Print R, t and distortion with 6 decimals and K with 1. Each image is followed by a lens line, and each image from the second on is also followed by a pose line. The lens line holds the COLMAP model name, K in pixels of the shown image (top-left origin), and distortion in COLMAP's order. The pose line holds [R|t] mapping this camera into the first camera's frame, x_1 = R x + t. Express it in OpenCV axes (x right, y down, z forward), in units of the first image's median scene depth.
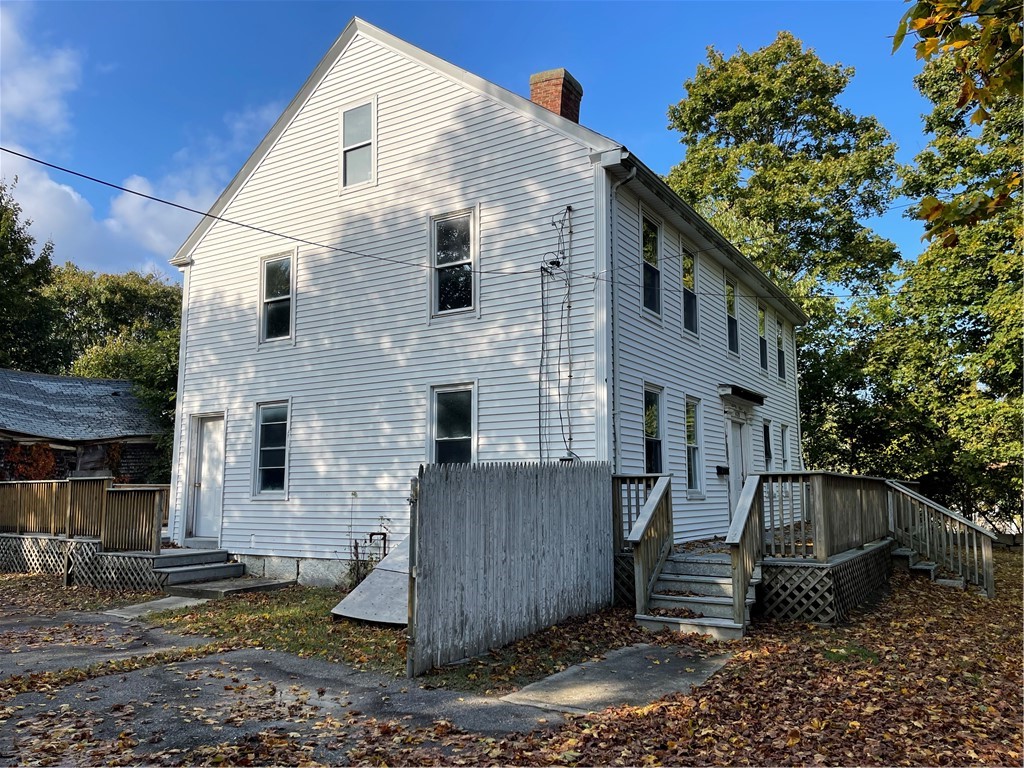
lens RADIAL K [[772.6, 0, 517.9], [0, 772.6, 388.5], [0, 0, 1]] dist [0.019919, -0.010318]
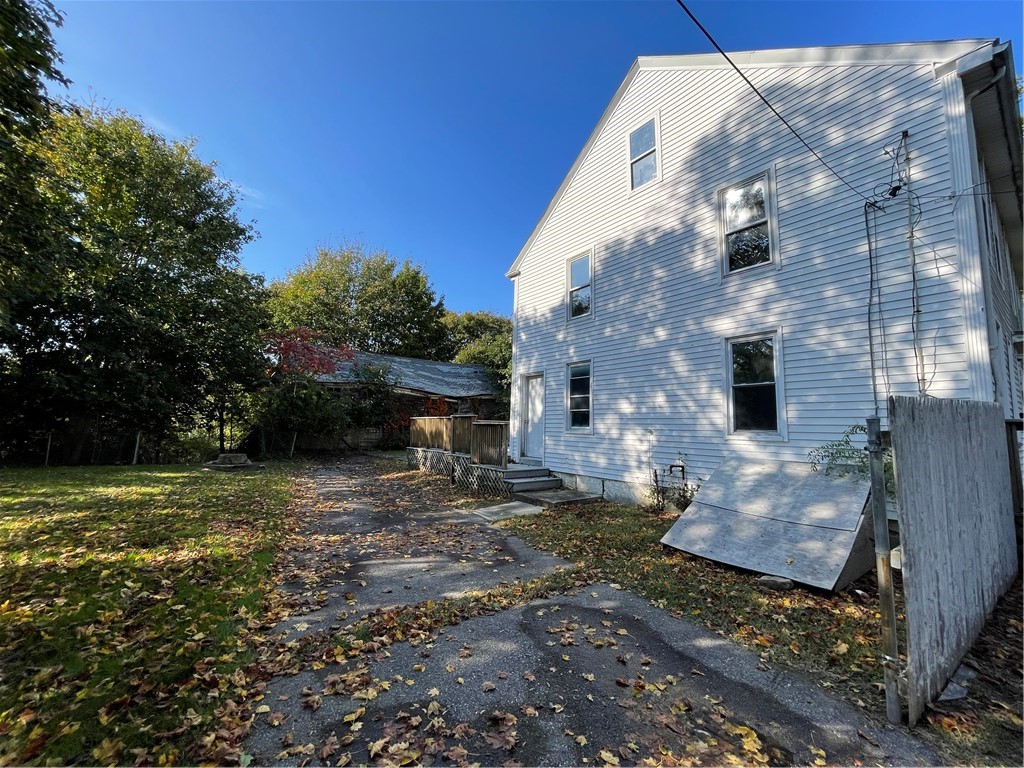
lens RADIAL K [[400.8, 0, 512.0], [0, 400.8, 384.0], [0, 0, 1]] dist [0.000587, -0.000011]
pose [[0.926430, -0.014632, -0.376183, -0.163678], [0.023350, 0.999554, 0.018625, 0.040483], [0.375743, -0.026038, 0.926358, 0.306342]]
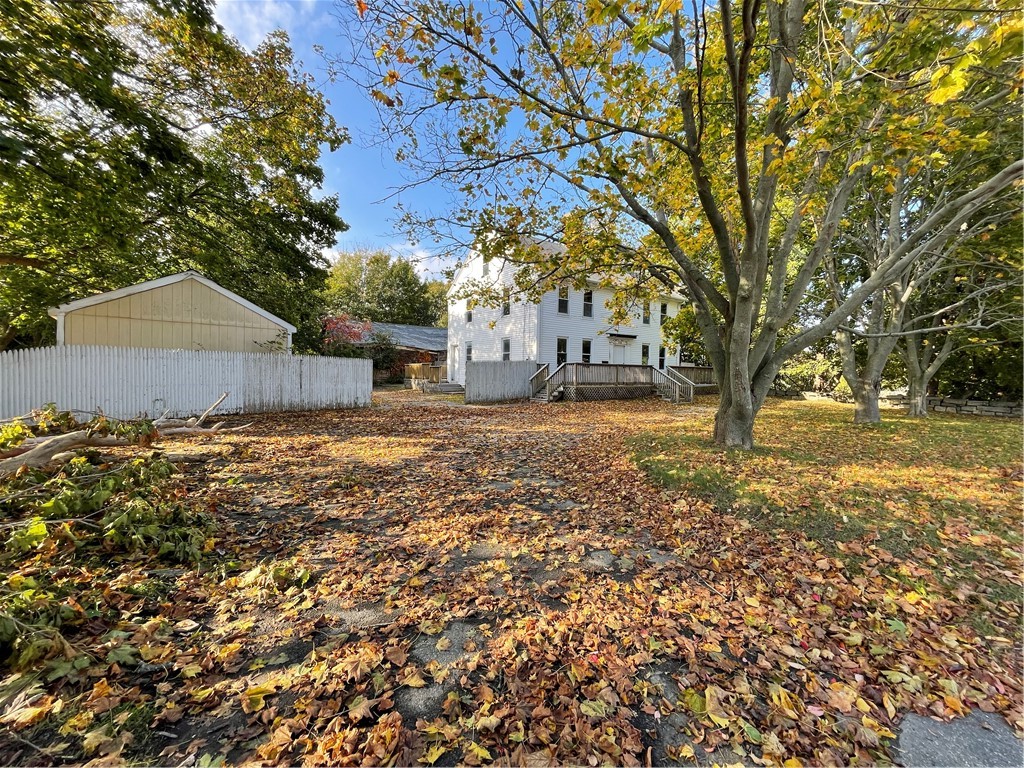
lens RADIAL K [[400.8, 0, 512.0], [0, 400.8, 384.0], [0, 0, 1]] dist [0.000587, -0.000011]
pose [[0.928314, 0.027246, -0.370797, 0.437980], [0.032732, 0.987450, 0.154504, -0.055183], [0.370353, -0.155565, 0.915772, -0.488874]]
